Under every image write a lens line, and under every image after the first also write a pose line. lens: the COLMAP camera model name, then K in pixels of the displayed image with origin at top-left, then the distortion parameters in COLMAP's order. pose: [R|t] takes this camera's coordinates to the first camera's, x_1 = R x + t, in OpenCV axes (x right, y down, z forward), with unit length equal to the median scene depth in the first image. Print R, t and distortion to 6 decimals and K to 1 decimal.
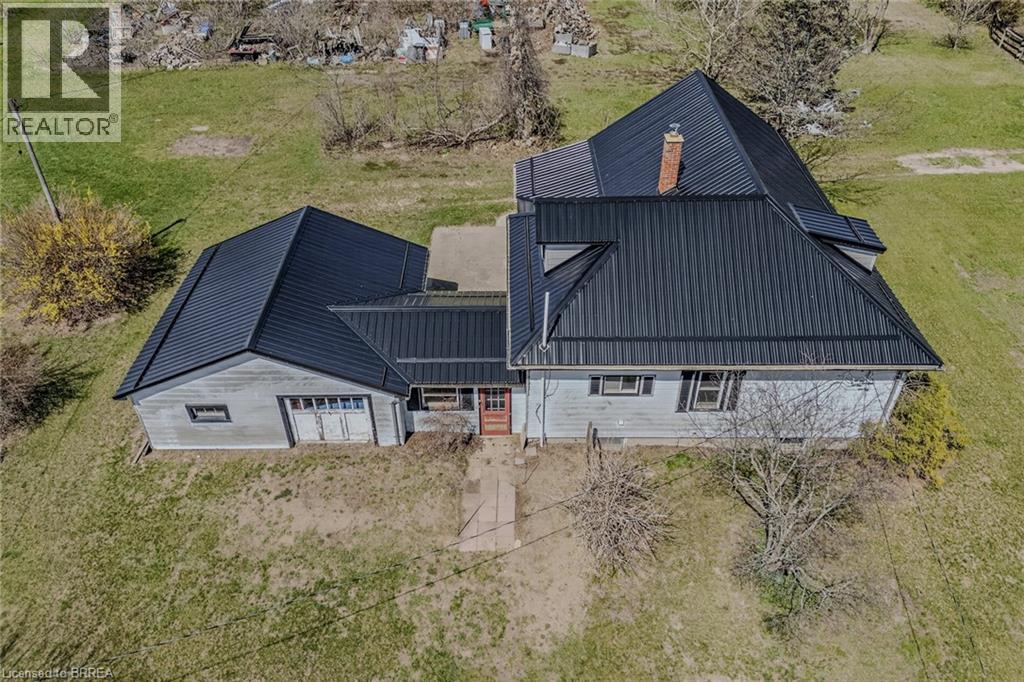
lens RADIAL K [[756.1, 0, 512.0], [0, 756.1, 341.0], [0, 0, 1]] dist [0.052402, -0.043831]
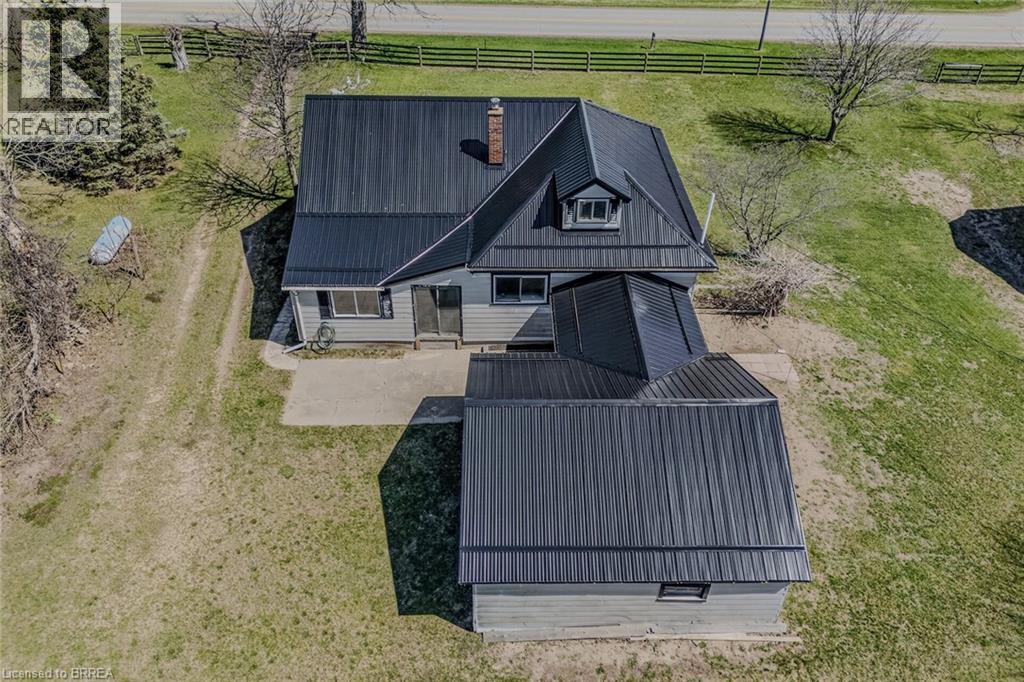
lens RADIAL K [[756.1, 0, 512.0], [0, 756.1, 341.0], [0, 0, 1]] dist [0.052402, -0.043831]
pose [[-0.005939, -0.616989, 0.786949, -1.075440], [0.612670, 0.619716, 0.490497, -0.722933], [-0.790316, 0.485053, 0.374331, 0.890534]]
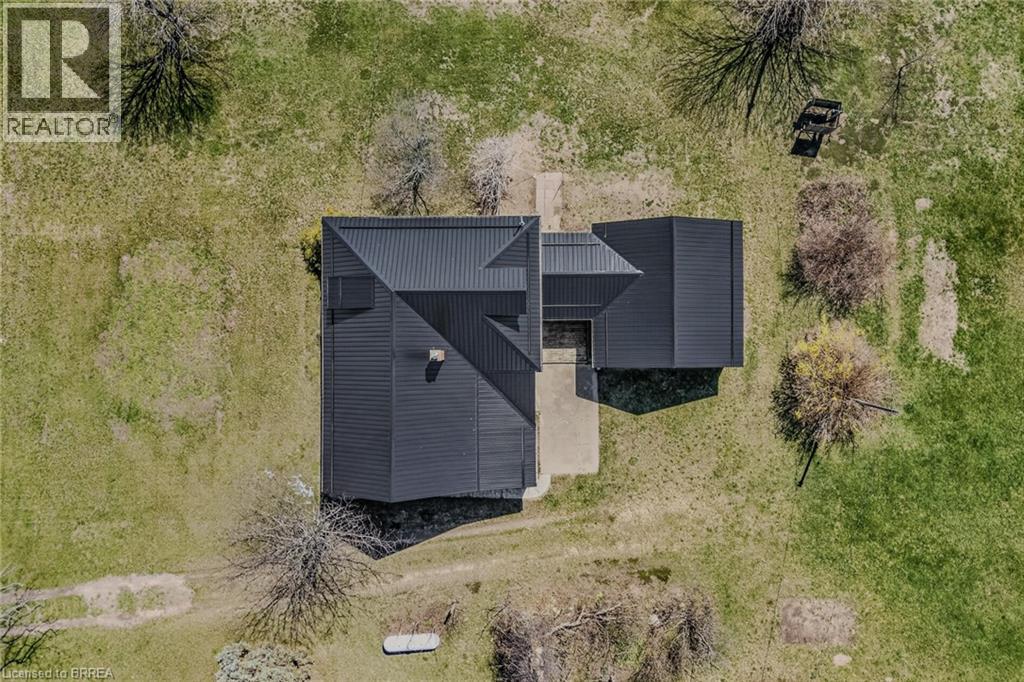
lens RADIAL K [[756.1, 0, 512.0], [0, 756.1, 341.0], [0, 0, 1]] dist [0.052402, -0.043831]
pose [[-0.999960, 0.002328, 0.008605, 0.057292], [0.005355, -0.614880, 0.788602, -1.780431], [0.007126, 0.788617, 0.614844, 0.044526]]
